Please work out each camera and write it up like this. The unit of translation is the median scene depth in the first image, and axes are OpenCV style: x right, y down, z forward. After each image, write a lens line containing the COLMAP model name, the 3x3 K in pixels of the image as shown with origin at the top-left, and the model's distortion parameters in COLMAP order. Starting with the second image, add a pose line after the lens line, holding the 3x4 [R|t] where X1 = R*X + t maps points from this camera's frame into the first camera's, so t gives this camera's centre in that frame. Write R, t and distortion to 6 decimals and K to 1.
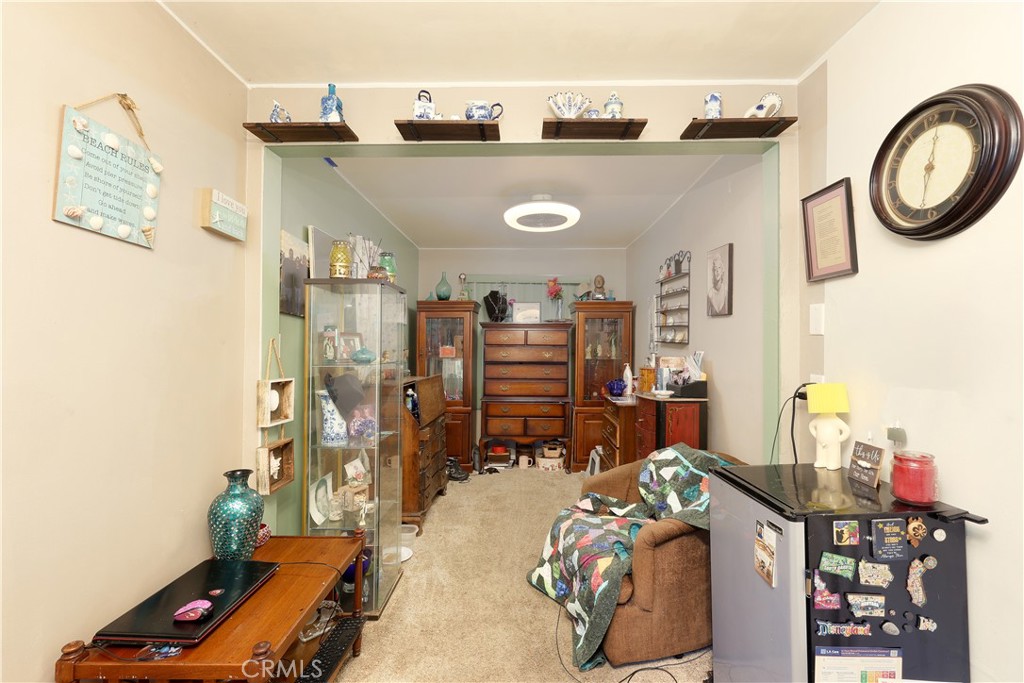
lens RADIAL K [[431.5, 0, 511.2], [0, 431.5, 328.1], [0, 0, 1]] dist [-0.000297, 0.000011]
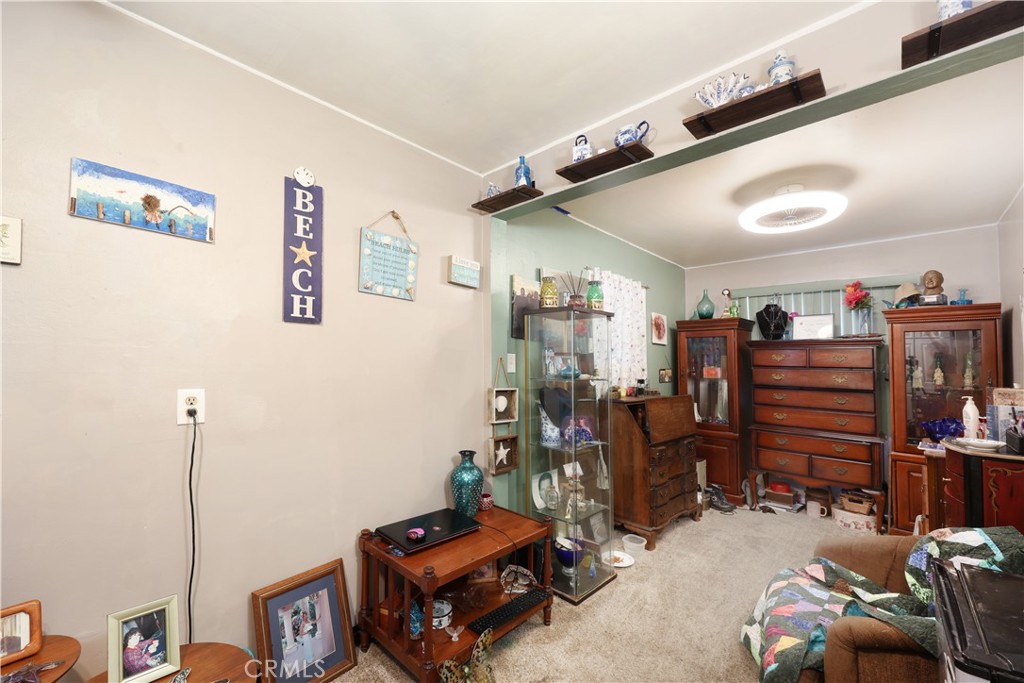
lens RADIAL K [[405.3, 0, 512.0], [0, 405.3, 341.5], [0, 0, 1]] dist [-0.000519, -0.000221]
pose [[0.740371, -0.023076, -0.671802, 0.274638], [0.011160, 0.999695, -0.022039, 0.002874], [0.672105, 0.008820, 0.740403, 0.083350]]
